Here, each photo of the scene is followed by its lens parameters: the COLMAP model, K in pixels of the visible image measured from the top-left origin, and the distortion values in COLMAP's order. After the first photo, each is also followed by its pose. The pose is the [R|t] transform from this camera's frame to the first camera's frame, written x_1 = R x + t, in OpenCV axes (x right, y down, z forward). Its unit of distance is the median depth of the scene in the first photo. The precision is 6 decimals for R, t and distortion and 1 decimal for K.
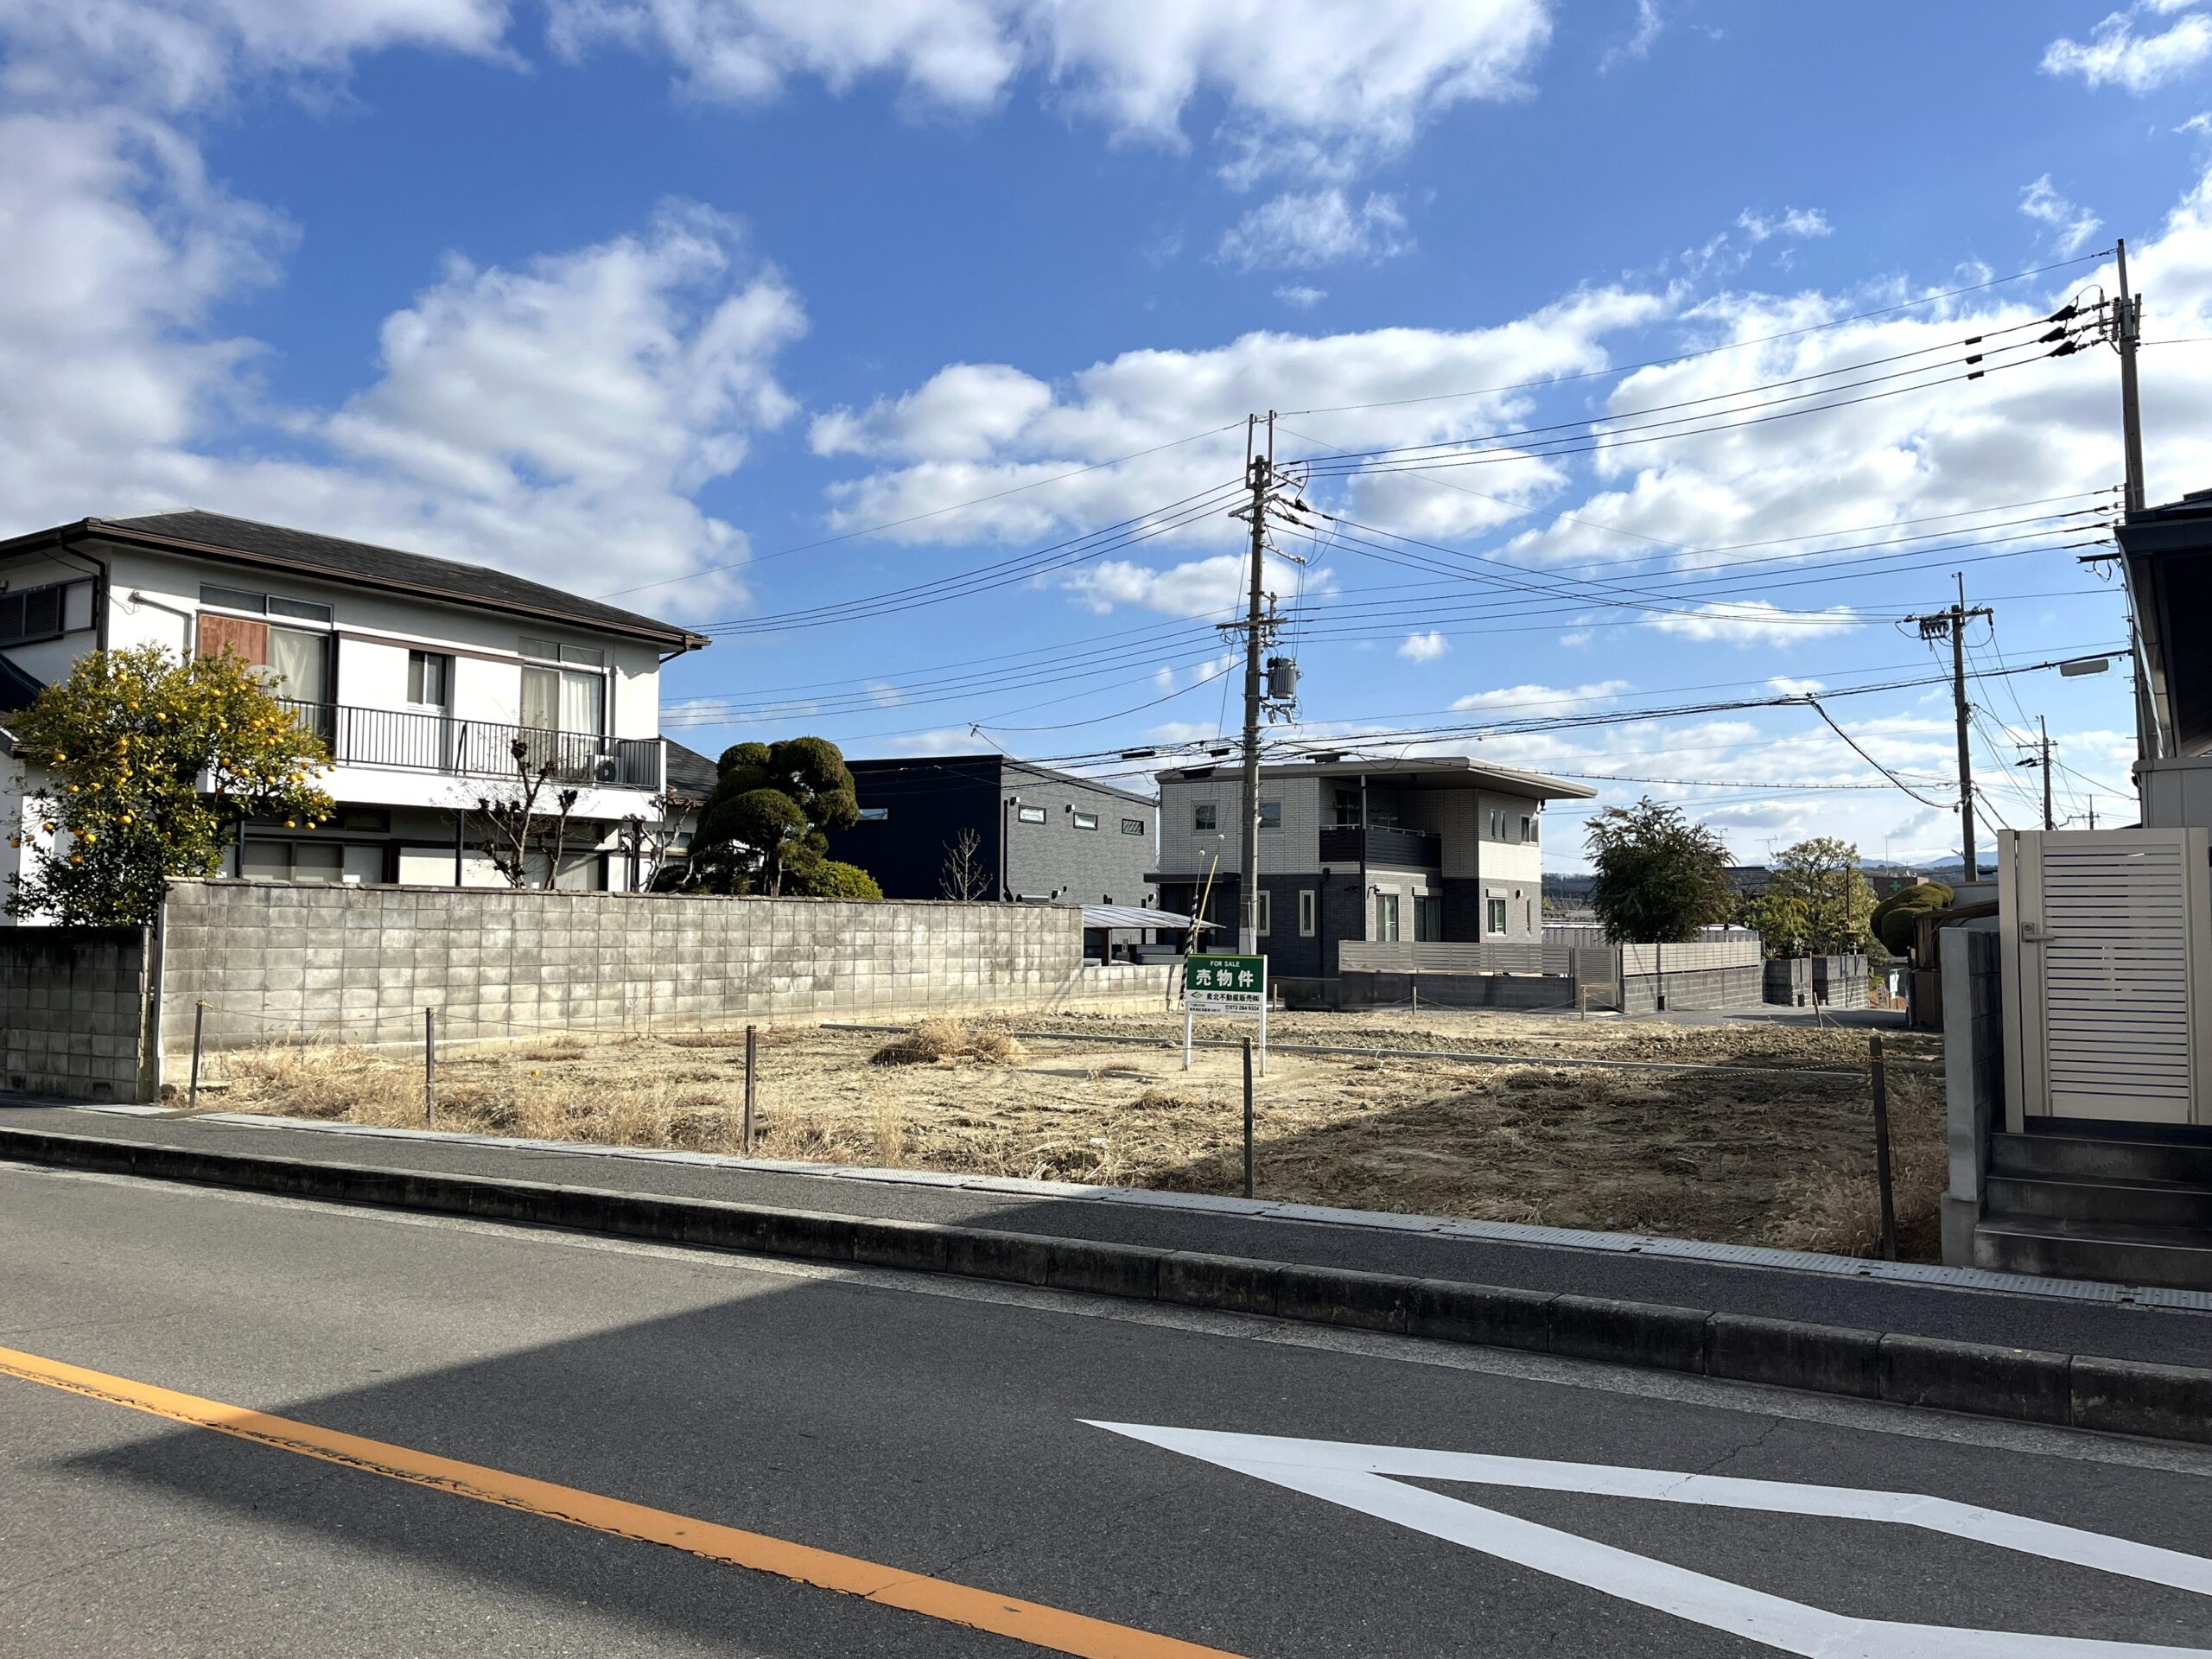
lens RADIAL K [[1706.0, 0, 1112.7], [0, 1706.0, 810.7], [0, 0, 1]] dist [0.060742, -0.069868]
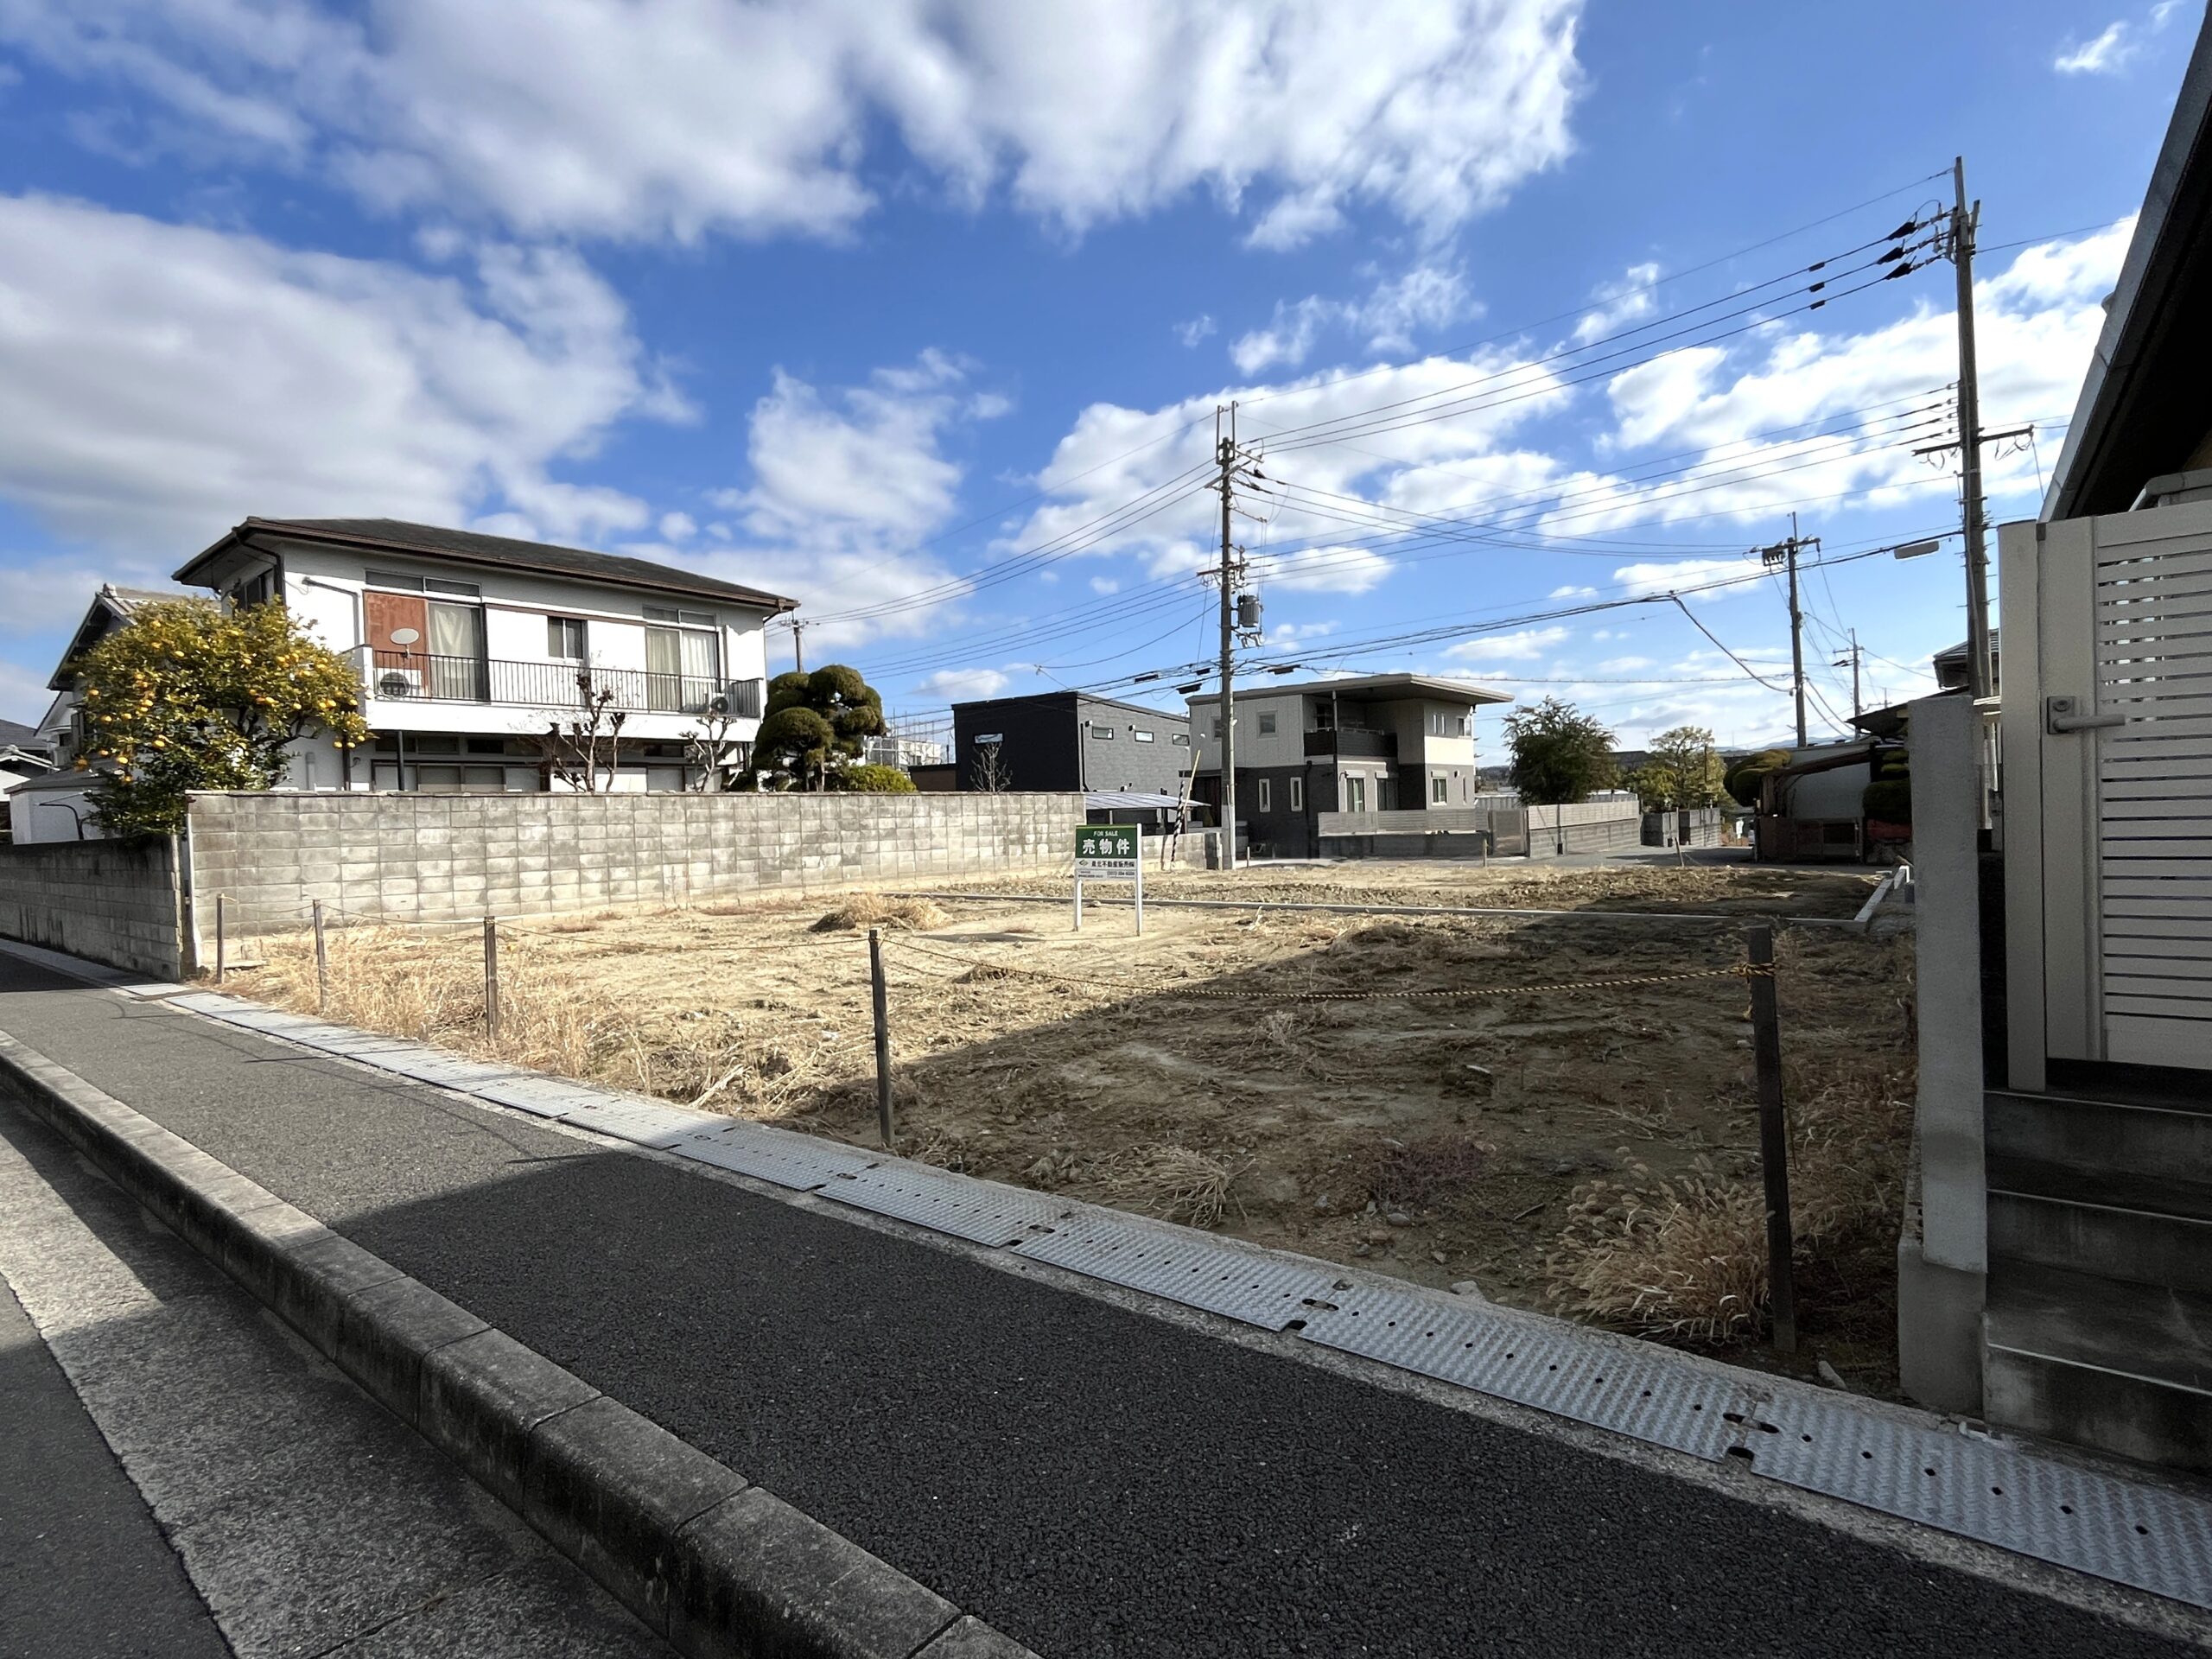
lens RADIAL K [[1080.4, 0, 1099.0], [0, 1080.4, 832.1], [0, 0, 1]] dist [-0.001615, -0.001291]
pose [[0.993329, -0.037045, -0.109206, 0.104095], [0.046135, 0.995570, 0.081922, 0.024978], [0.105688, -0.086413, 0.990638, 0.243361]]
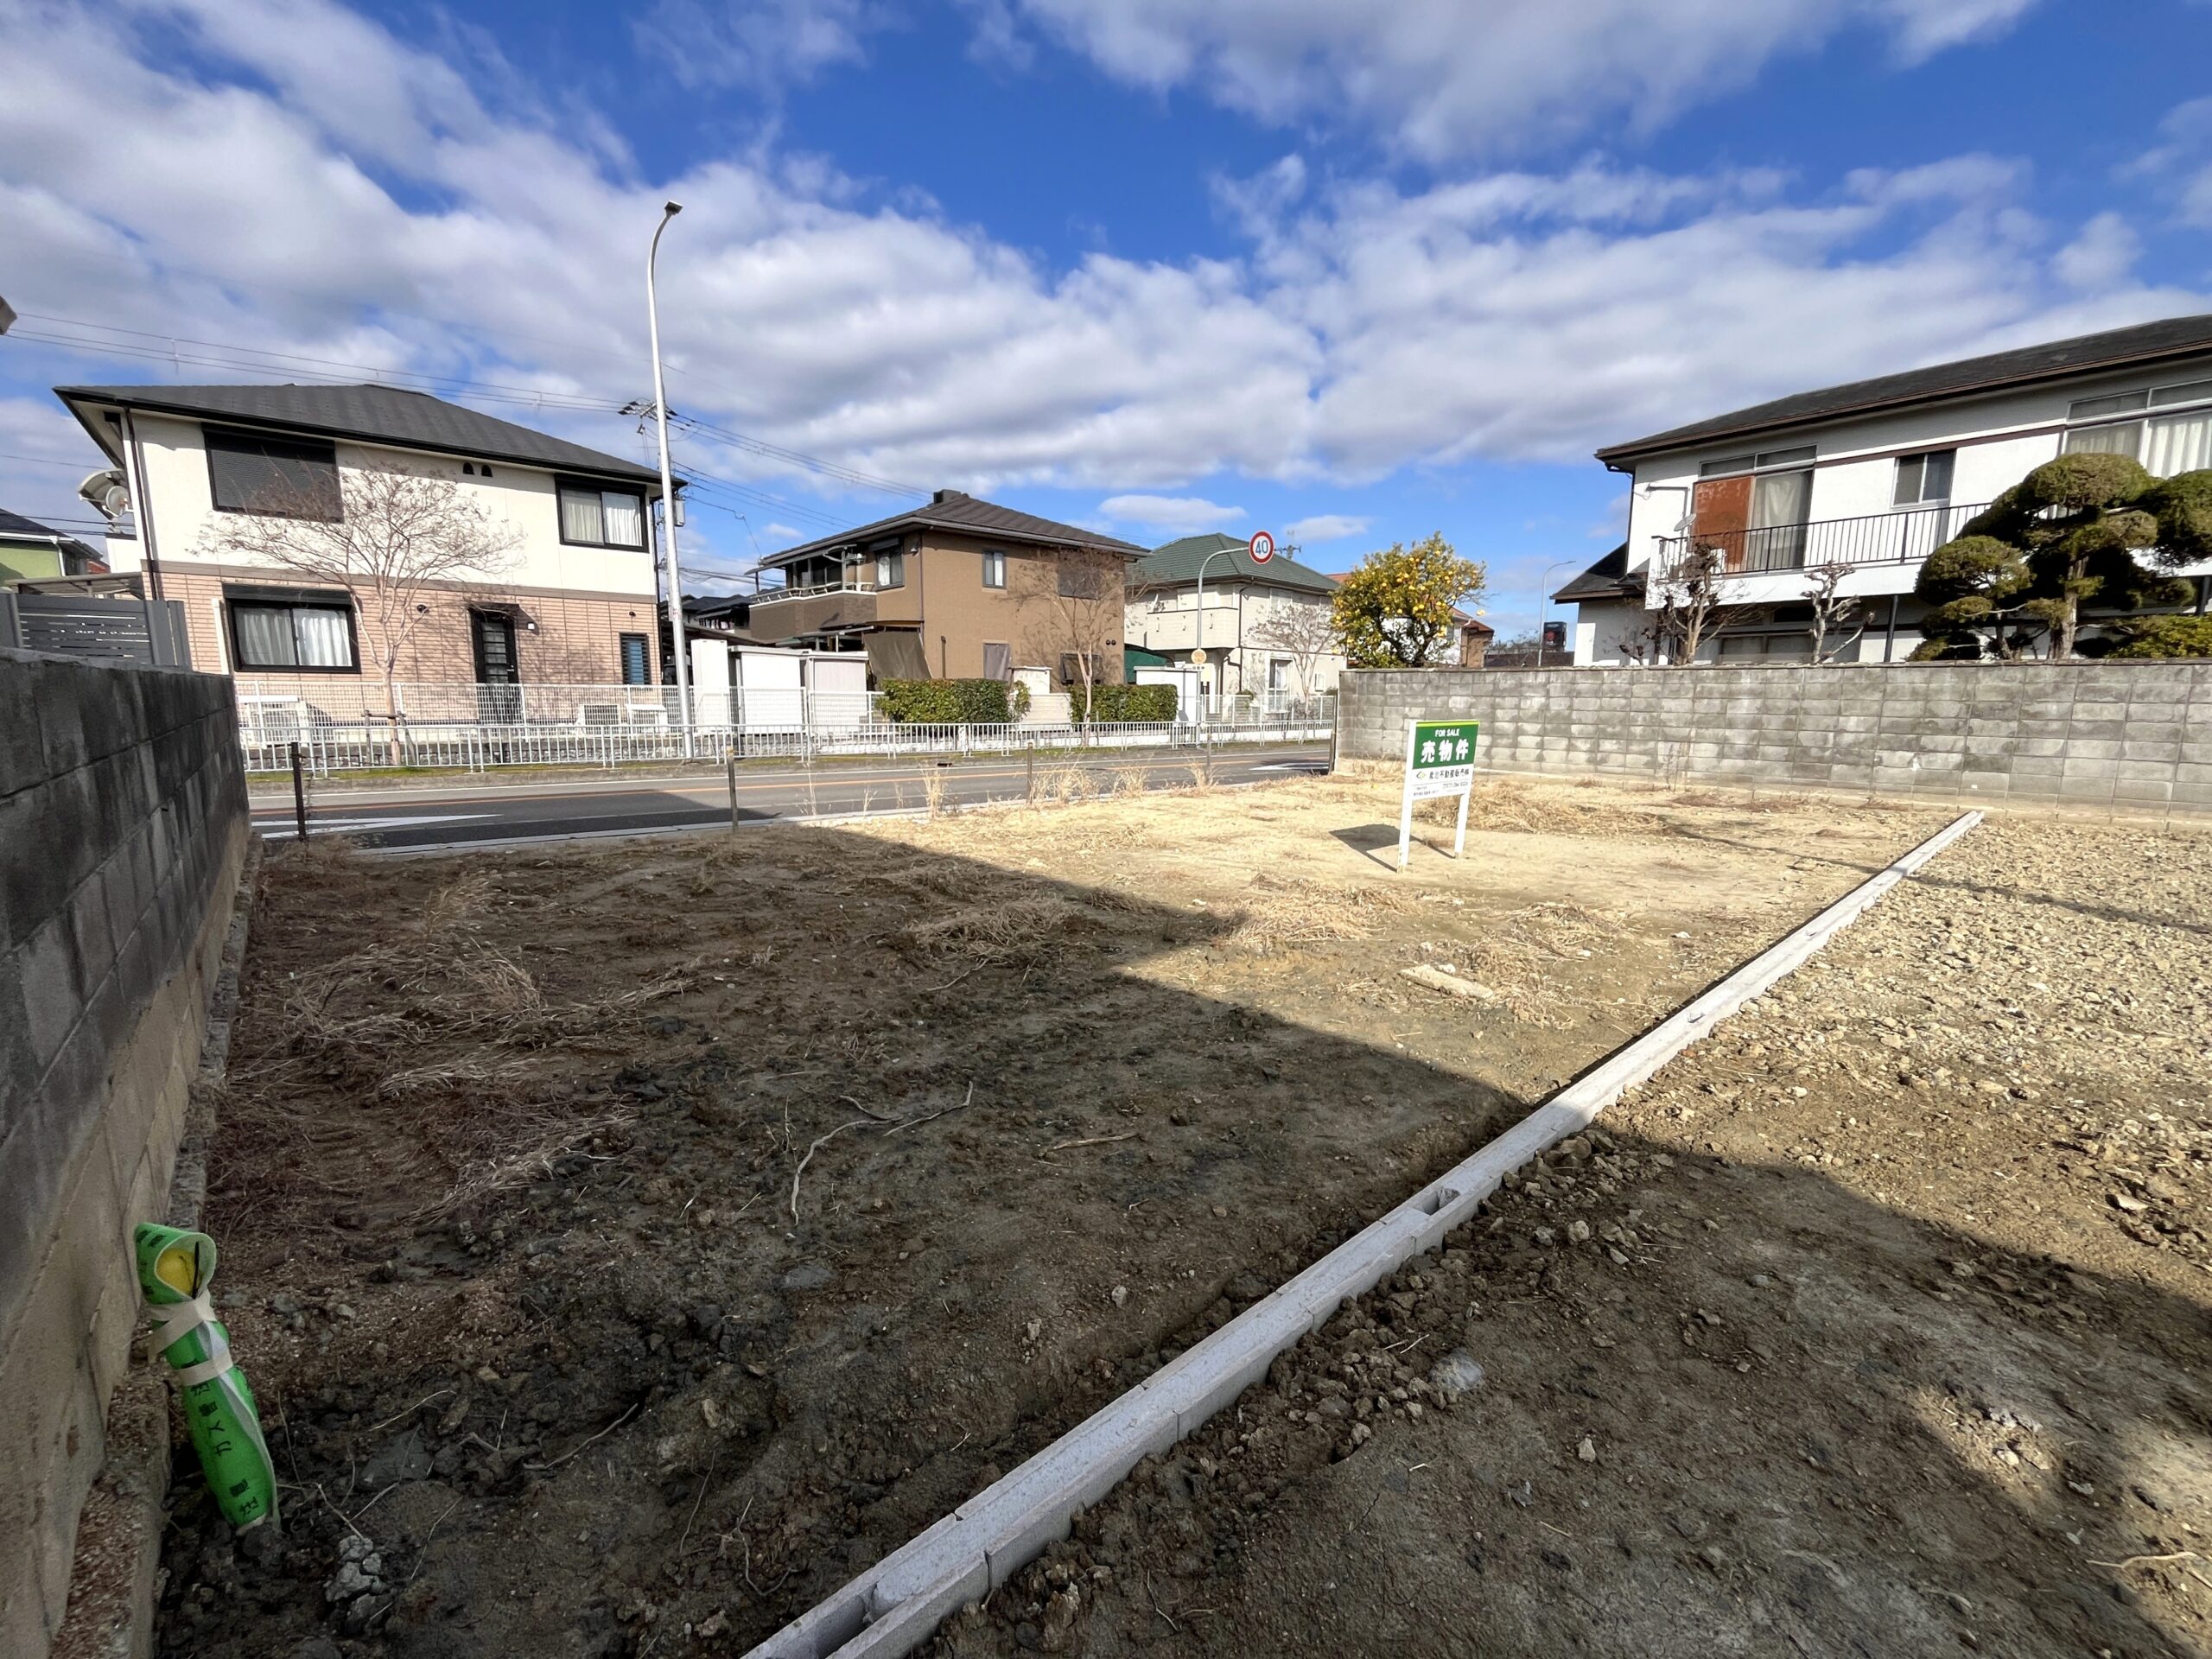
lens RADIAL K [[902.9, 0, 1098.9], [0, 902.9, 833.6], [0, 0, 1]] dist [-0.003420, -0.000207]
pose [[-0.278466, 0.137052, -0.950617, 0.395024], [0.056835, 0.990383, 0.126137, 0.056817], [0.958763, -0.018903, -0.283578, 0.737391]]
